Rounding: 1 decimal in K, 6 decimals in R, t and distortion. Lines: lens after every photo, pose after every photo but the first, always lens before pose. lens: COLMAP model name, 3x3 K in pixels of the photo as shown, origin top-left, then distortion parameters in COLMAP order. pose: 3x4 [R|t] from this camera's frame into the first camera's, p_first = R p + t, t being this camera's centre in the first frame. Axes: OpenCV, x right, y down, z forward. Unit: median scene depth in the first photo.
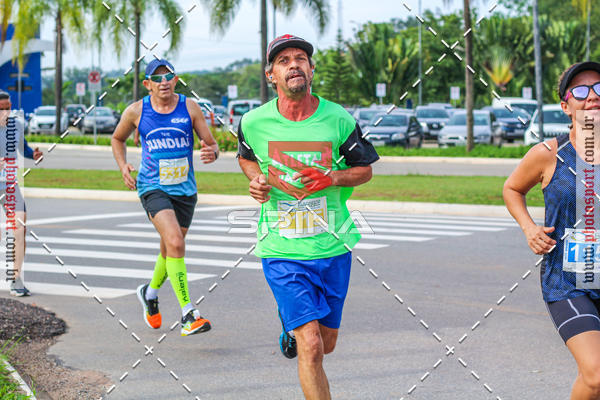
lens RADIAL K [[1415.4, 0, 301.7], [0, 1415.4, 199.9], [0, 0, 1]] dist [-0.062090, -0.318913]
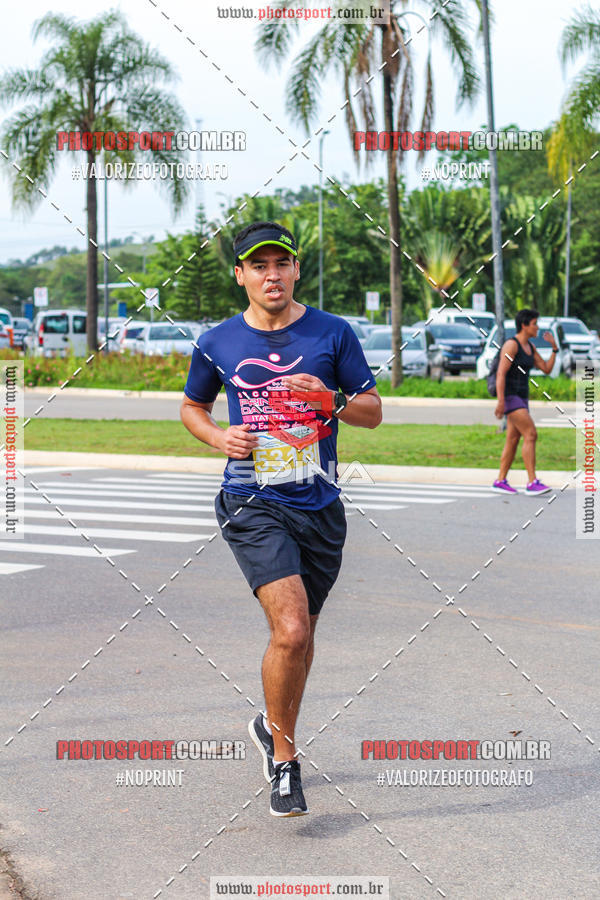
lens RADIAL K [[2130.5, 0, 299.2], [0, 2130.5, 448.5], [0, 0, 1]] dist [-0.113474, 0.132521]
pose [[0.997186, 0.001589, 0.074955, -0.003581], [-0.001198, 0.999985, -0.005258, 0.000190], [-0.074962, 0.005154, 0.997173, -0.013905]]
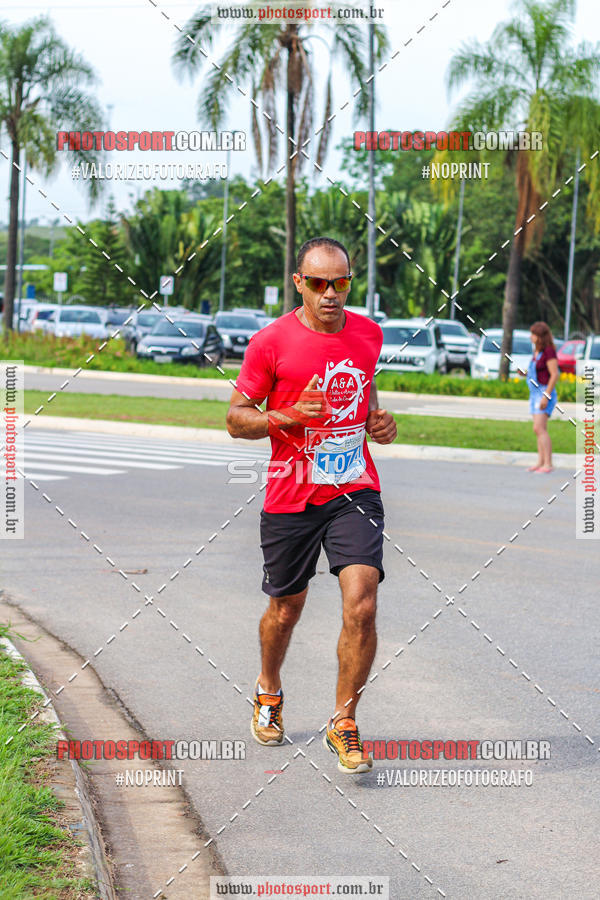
lens RADIAL K [[2188.7, 0, 297.5], [0, 2188.7, 447.4], [0, 0, 1]] dist [-0.128204, -0.025392]
pose [[0.991383, 0.048089, 0.121847, -0.011529], [-0.047821, 0.998843, -0.005124, 0.007351], [-0.121952, -0.000747, 0.992536, -0.122933]]
